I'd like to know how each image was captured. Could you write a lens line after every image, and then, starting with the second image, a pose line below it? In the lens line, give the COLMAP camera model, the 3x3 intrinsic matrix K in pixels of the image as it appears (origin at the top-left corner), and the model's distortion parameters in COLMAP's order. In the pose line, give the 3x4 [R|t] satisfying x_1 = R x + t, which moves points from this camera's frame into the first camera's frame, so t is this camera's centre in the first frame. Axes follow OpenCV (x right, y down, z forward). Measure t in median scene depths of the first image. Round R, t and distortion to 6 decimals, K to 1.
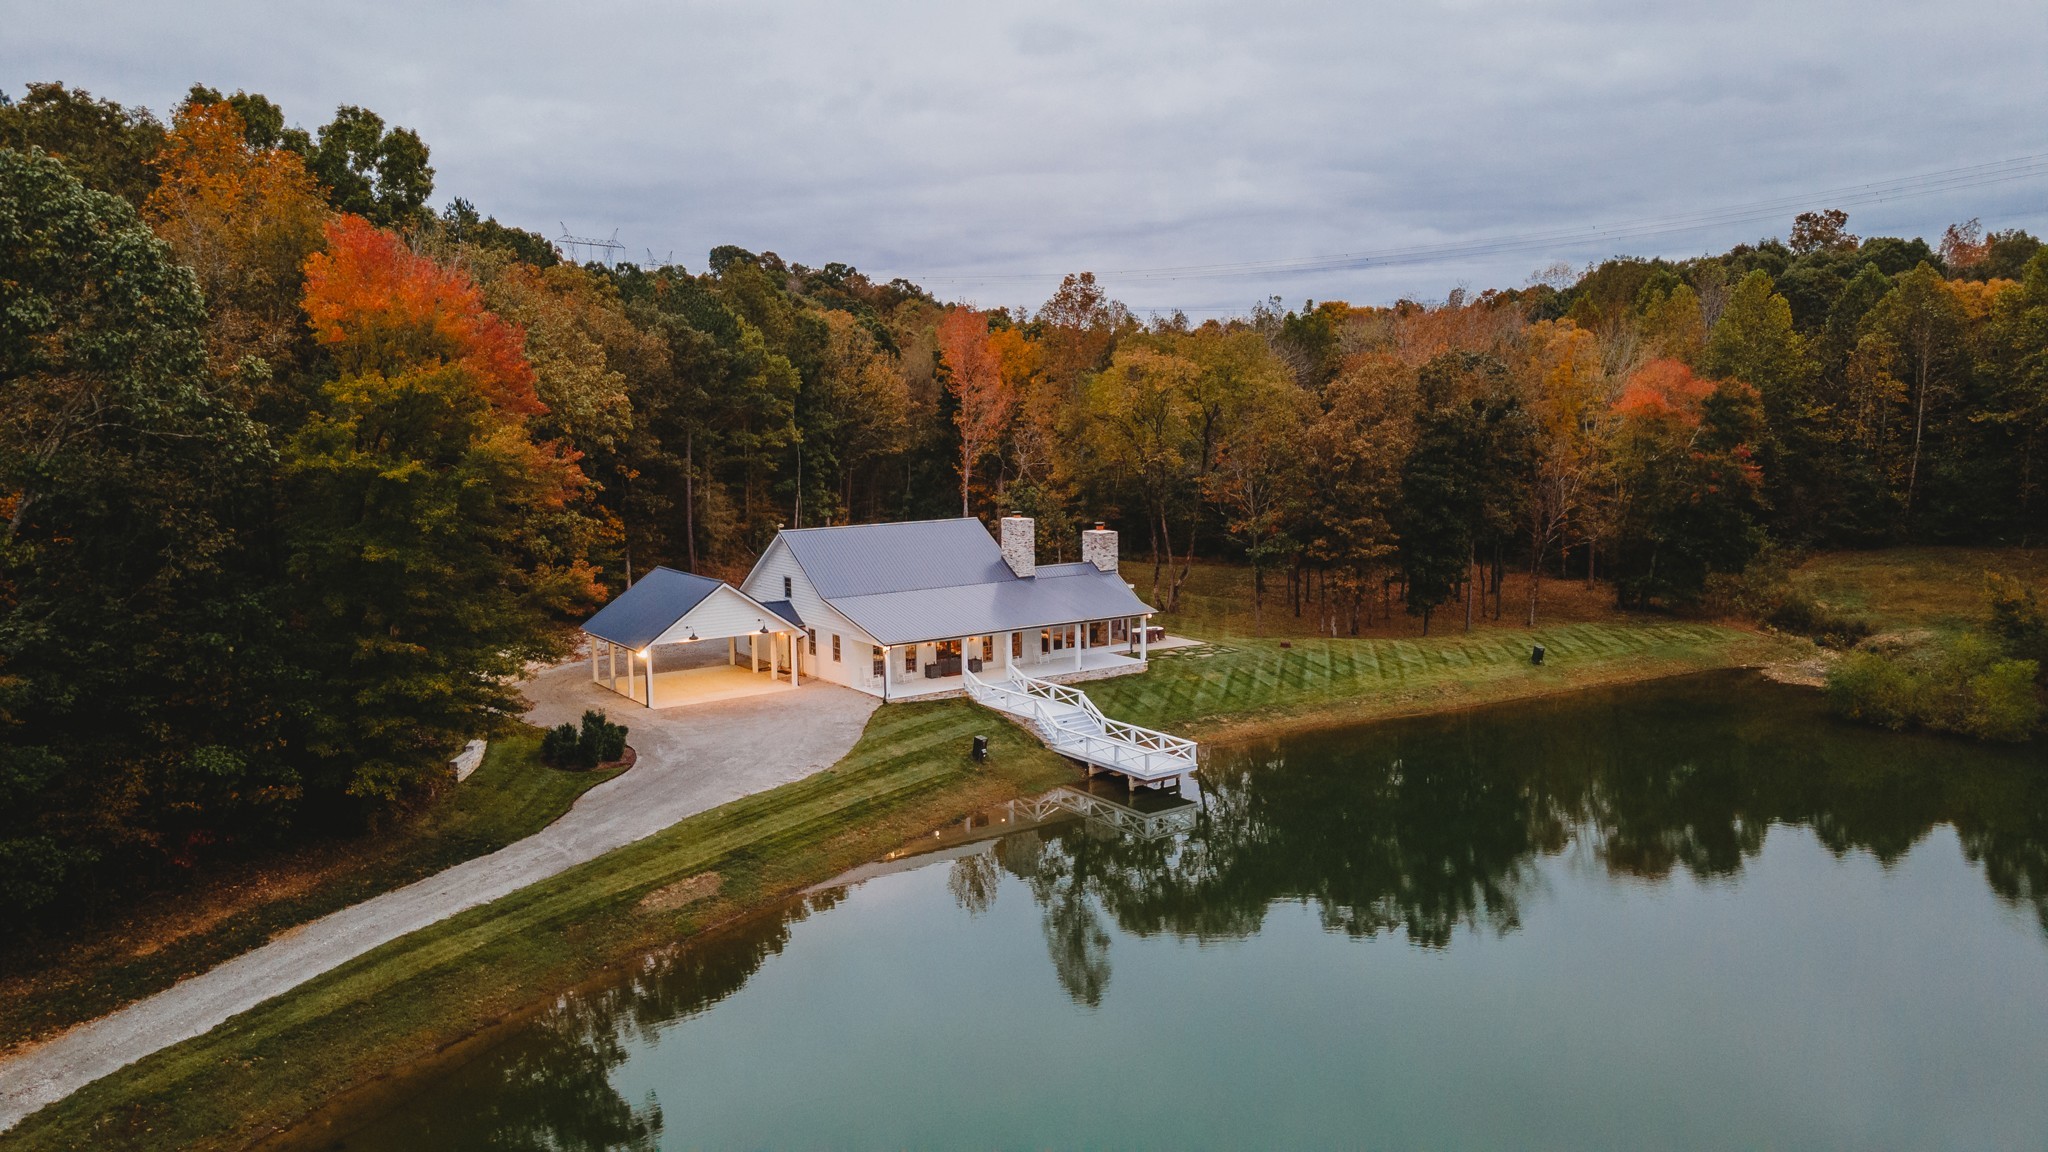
lens RADIAL K [[1463.9, 0, 1024.0], [0, 1463.9, 576.0], [0, 0, 1]] dist [0.018907, -0.000415]
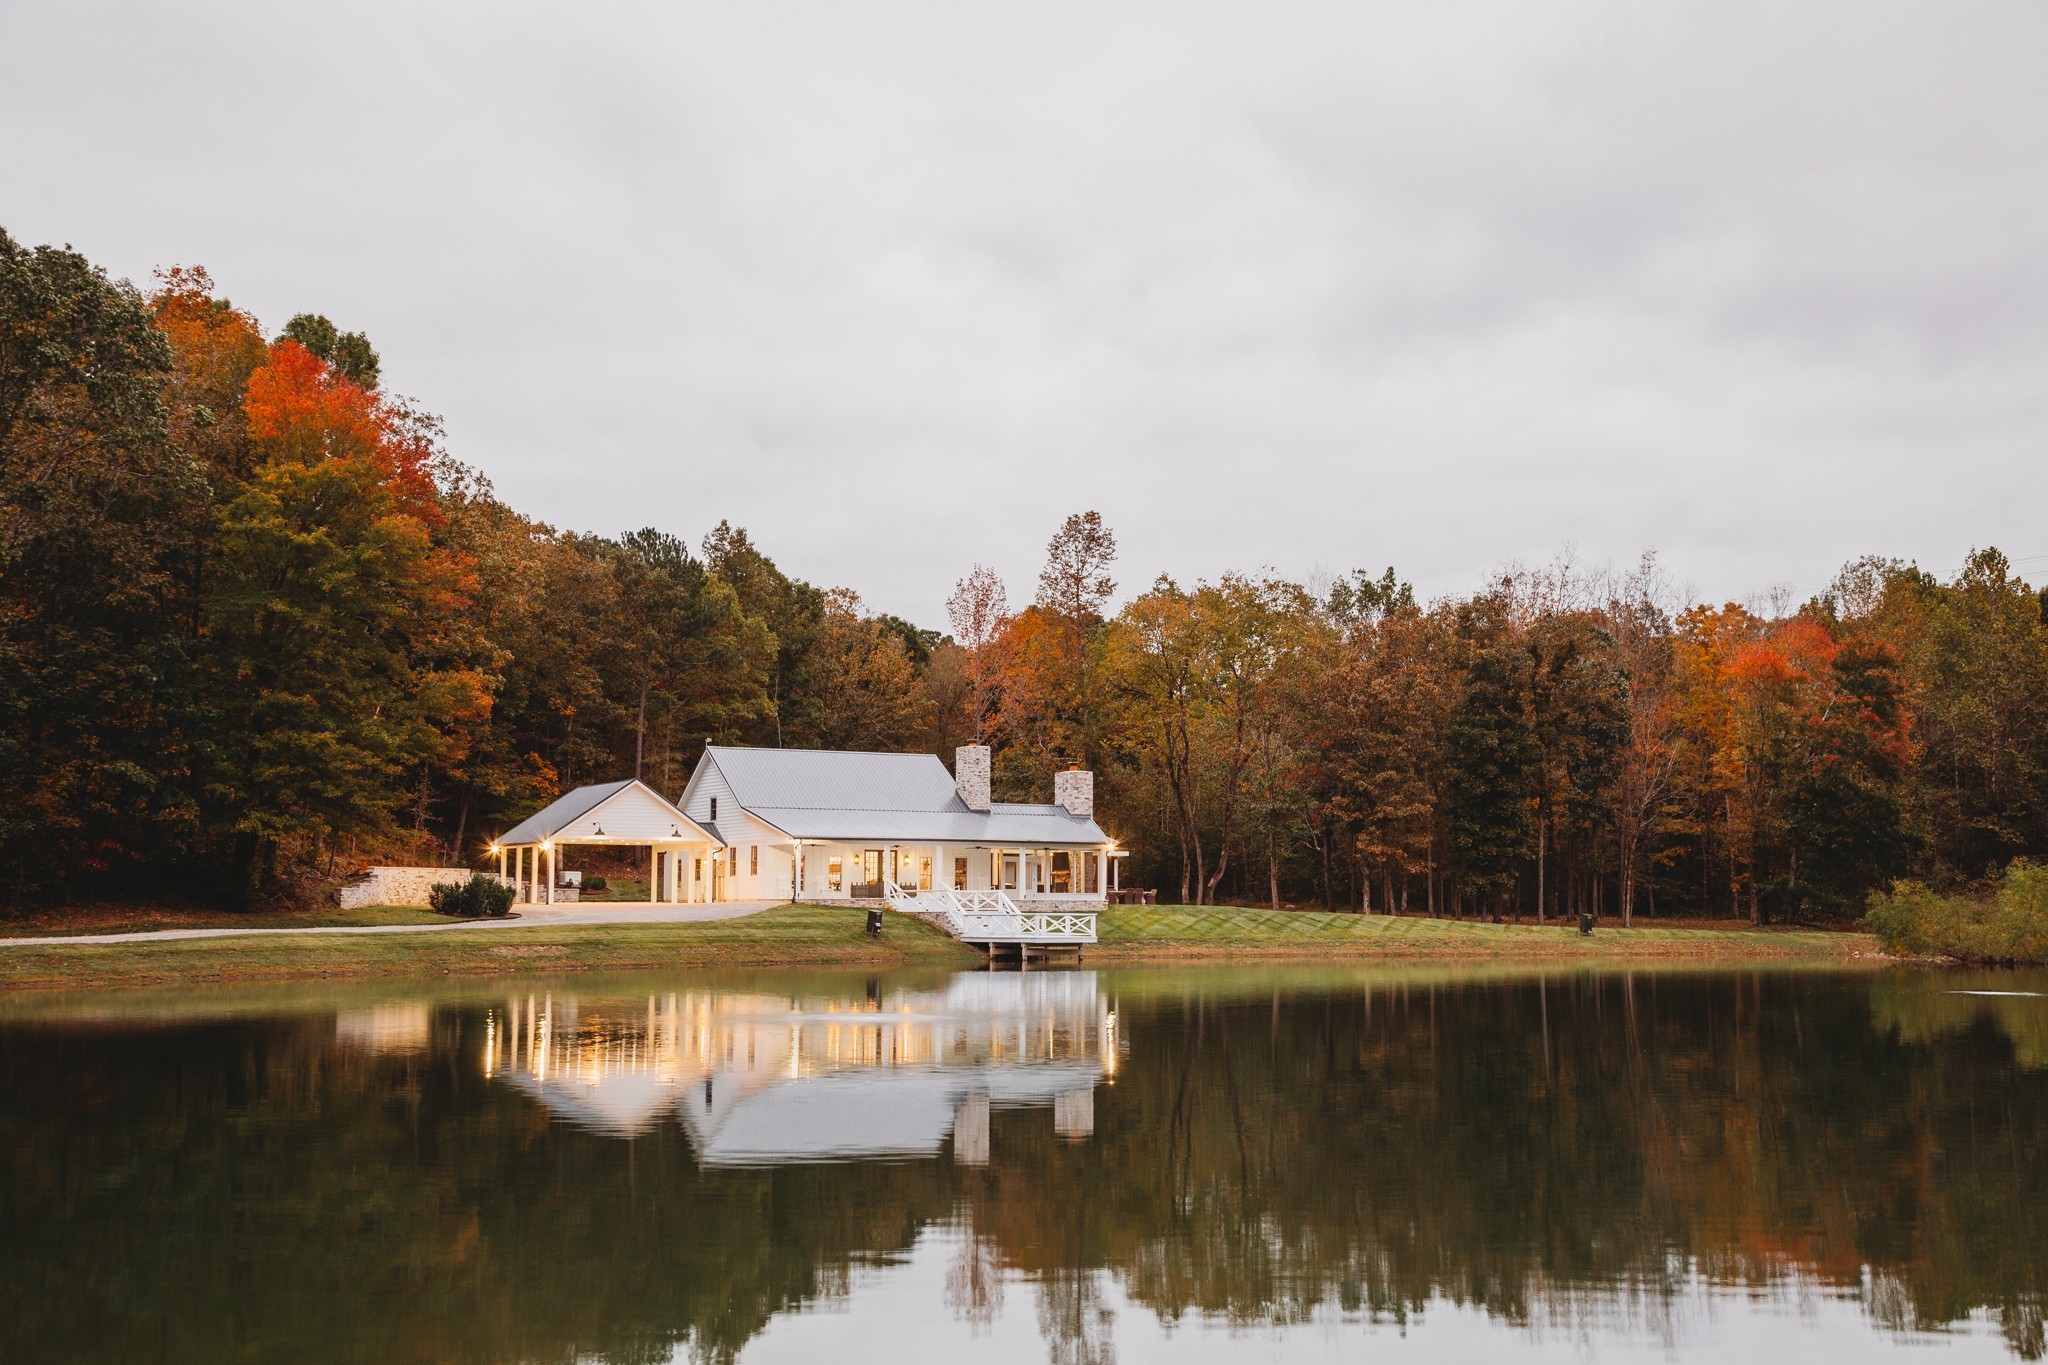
lens RADIAL K [[2183.2, 0, 1024.0], [0, 2183.2, 682.5], [0, 0, 1]] dist [0.006045, 0.005926]
pose [[0.994706, 0.005426, -0.102618, 0.180240], [-0.026878, 0.977578, -0.208850, 0.221122], [0.099184, 0.210503, 0.972549, -0.342285]]
